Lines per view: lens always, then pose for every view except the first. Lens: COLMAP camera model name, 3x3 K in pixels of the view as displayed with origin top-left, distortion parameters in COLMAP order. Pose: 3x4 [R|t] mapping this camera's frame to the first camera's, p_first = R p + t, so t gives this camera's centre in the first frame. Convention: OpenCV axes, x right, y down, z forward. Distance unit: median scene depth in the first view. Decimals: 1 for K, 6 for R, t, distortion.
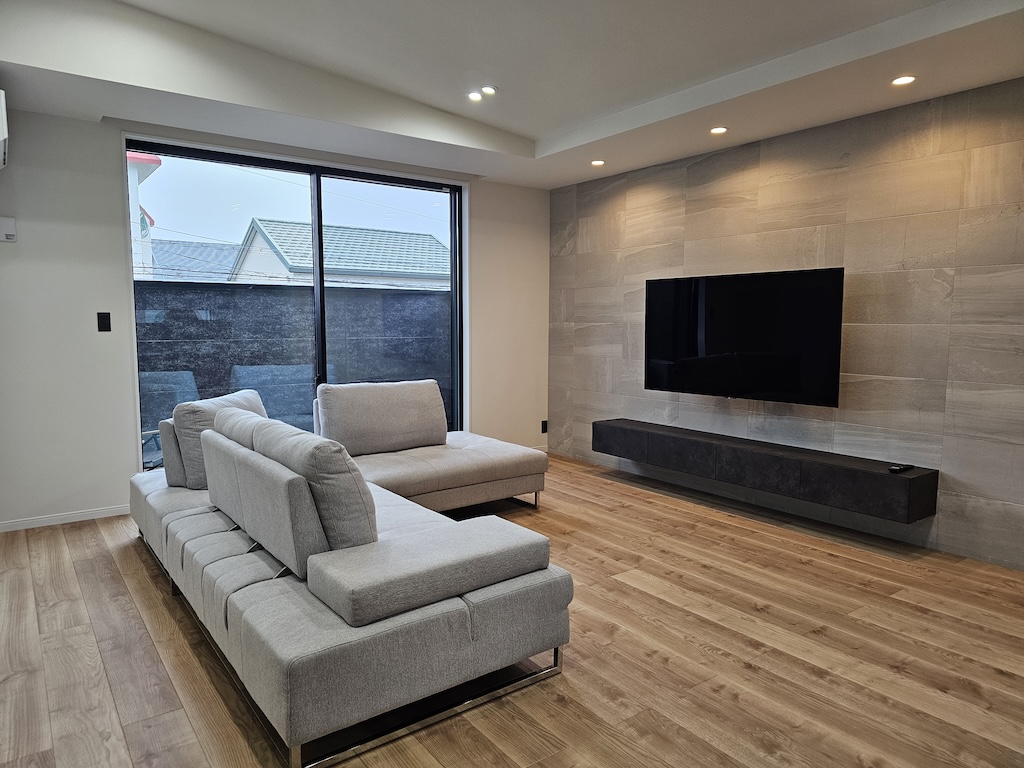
lens RADIAL K [[682.5, 0, 509.5], [0, 682.5, 388.1], [0, 0, 1]] dist [0.052428, -0.038171]
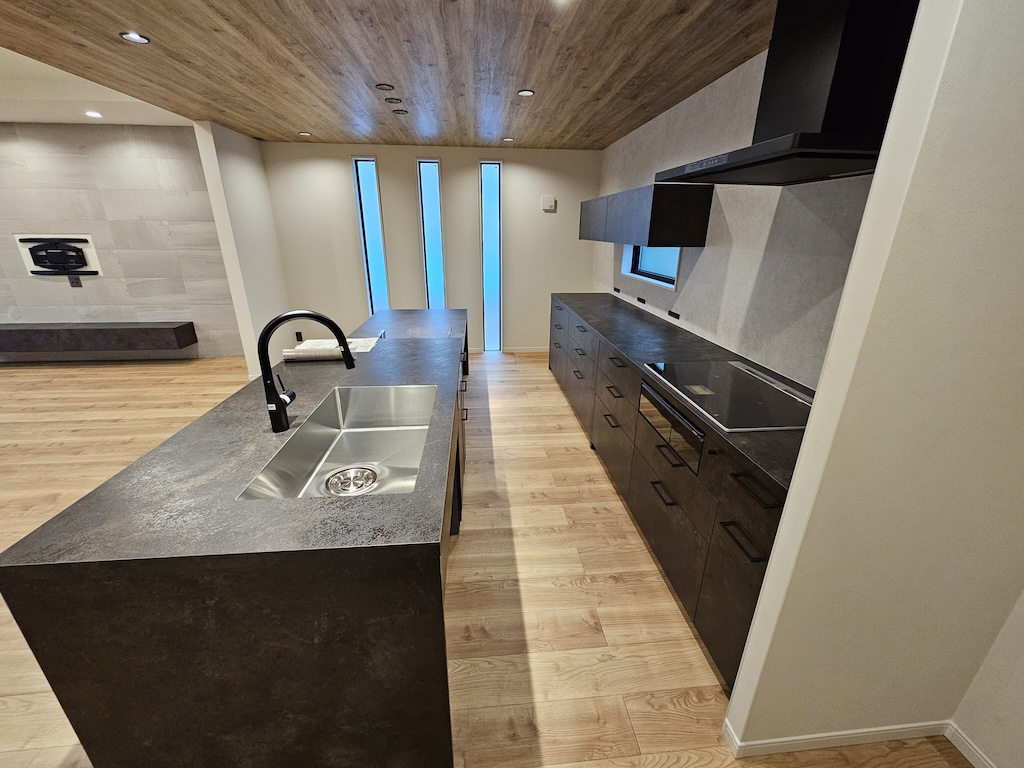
lens RADIAL K [[415.7, 0, 512.5], [0, 415.7, 382.8], [0, 0, 1]] dist [0.000273, -0.000066]
pose [[0.515991, -0.294275, 0.804460, 0.040467], [0.081132, 0.951705, 0.296099, -0.001400], [-0.852743, -0.087517, 0.514946, -0.513952]]
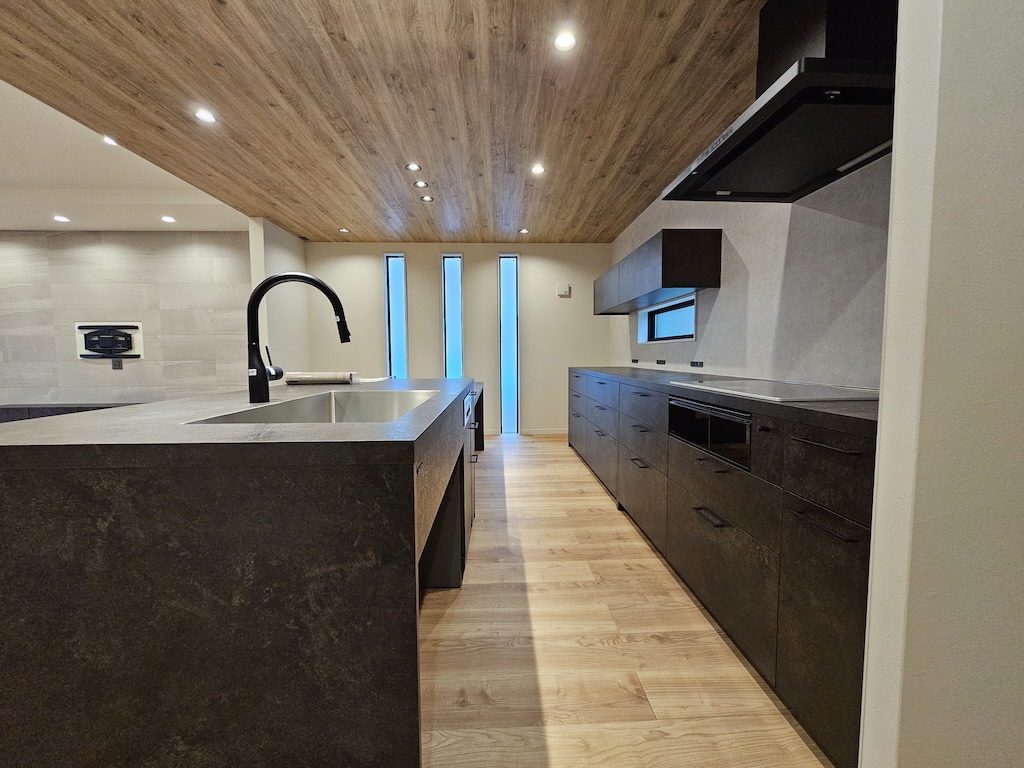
lens RADIAL K [[415.7, 0, 511.5], [0, 415.7, 377.0], [0, 0, 1]] dist [0.000273, -0.000066]
pose [[0.557275, -0.065051, 0.827776, 0.056946], [0.091056, 0.995702, 0.016946, 0.101688], [-0.825320, 0.065930, 0.560803, -0.502856]]
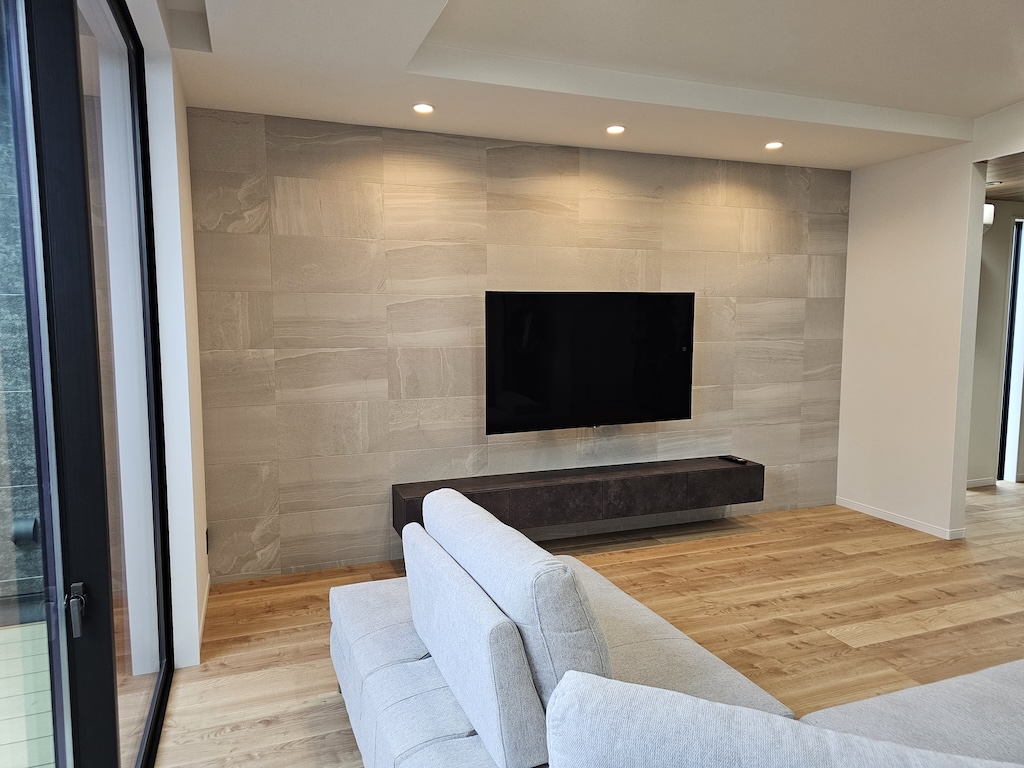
lens RADIAL K [[682.5, 0, 509.8], [0, 682.5, 380.9], [0, 0, 1]] dist [0.052428, -0.038171]
pose [[0.262497, -0.090282, 0.960700, -0.683662], [0.099882, 0.992807, 0.066008, -0.139963], [-0.959750, 0.078629, 0.269626, 1.027668]]
